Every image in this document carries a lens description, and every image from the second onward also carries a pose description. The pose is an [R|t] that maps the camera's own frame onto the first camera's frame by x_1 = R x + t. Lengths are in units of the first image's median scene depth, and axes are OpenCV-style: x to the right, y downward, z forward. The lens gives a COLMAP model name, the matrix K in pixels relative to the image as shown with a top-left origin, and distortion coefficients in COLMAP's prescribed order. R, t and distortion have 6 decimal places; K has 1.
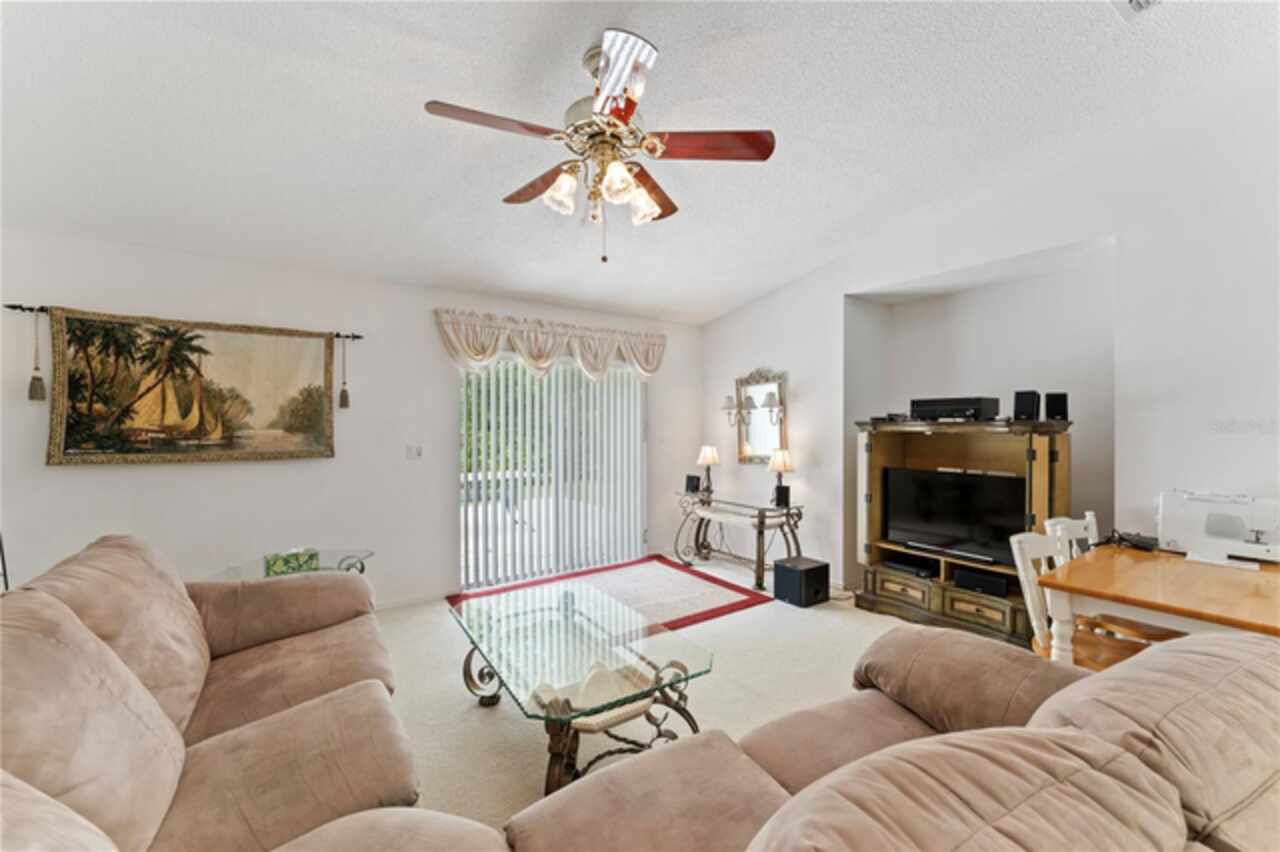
lens RADIAL K [[506.5, 0, 640.0], [0, 506.5, 426.0], [0, 0, 1]] dist [0.001863, 0.000006]
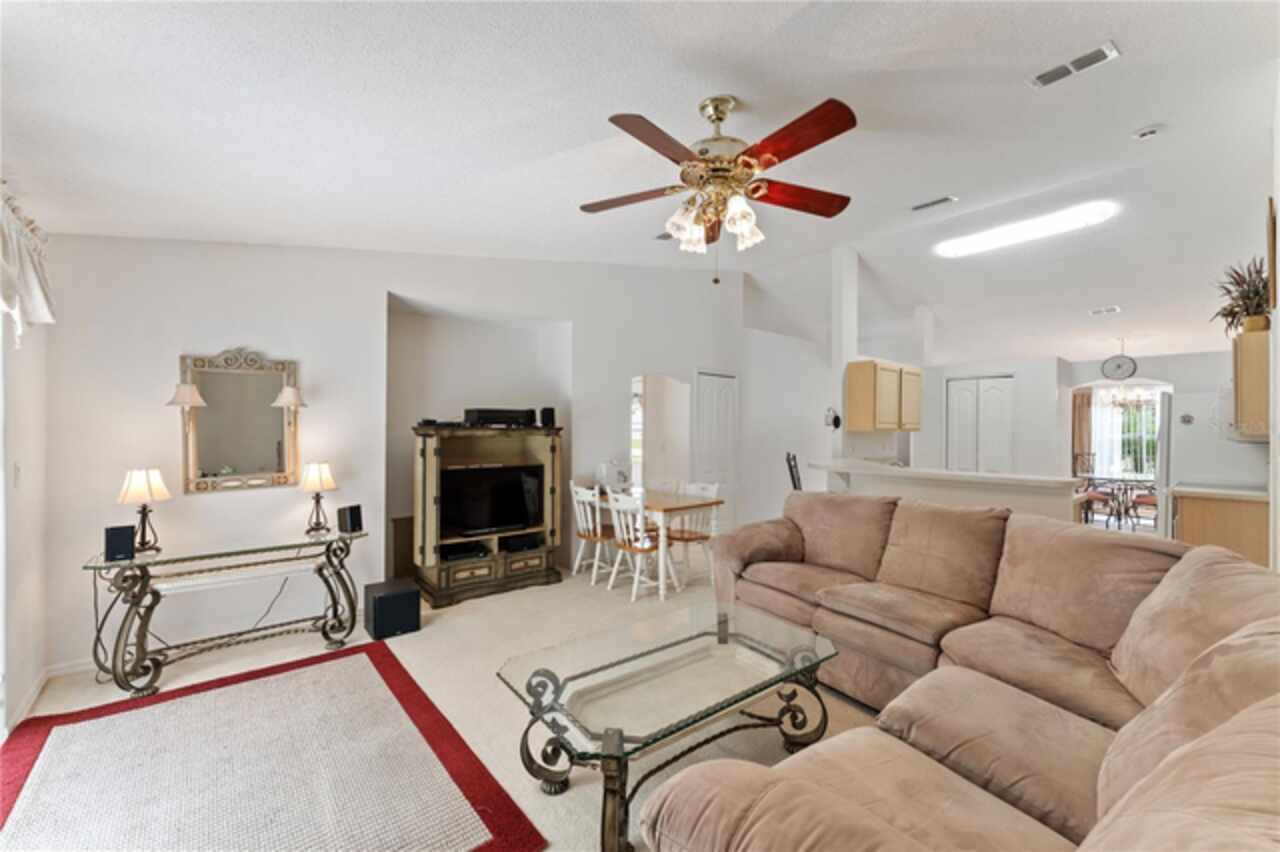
lens RADIAL K [[506.5, 0, 640.0], [0, 506.5, 426.0], [0, 0, 1]] dist [0.001863, 0.000006]
pose [[-0.072795, 0.001839, 0.997345, -0.691923], [0.004632, 0.999988, -0.001506, -0.007427], [-0.997336, 0.004510, -0.072802, 0.743537]]
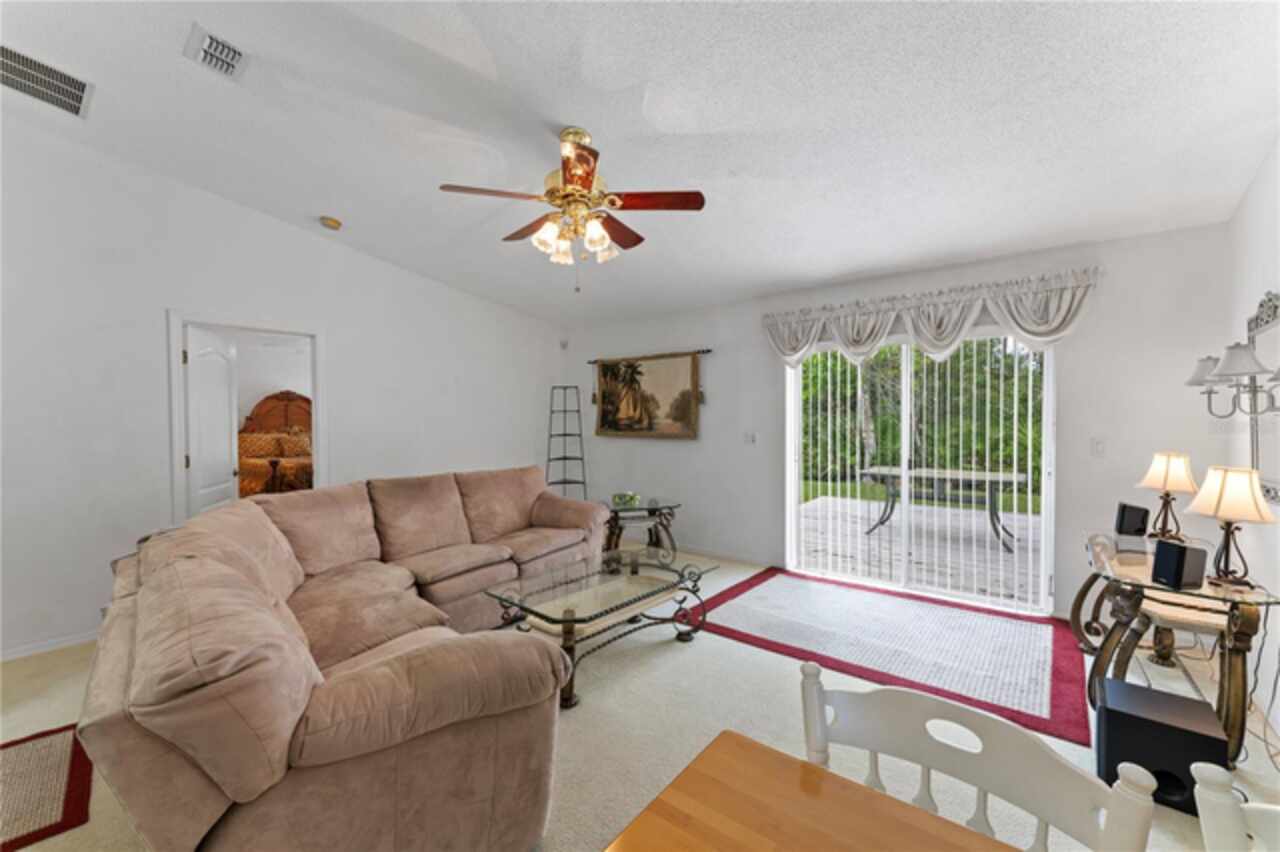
lens RADIAL K [[506.5, 0, 640.0], [0, 506.5, 426.0], [0, 0, 1]] dist [0.001863, 0.000006]
pose [[0.285983, 0.020039, -0.958025, 0.732424], [0.000490, 0.999778, 0.021059, -0.004453], [0.958235, -0.006492, 0.285909, 0.464130]]
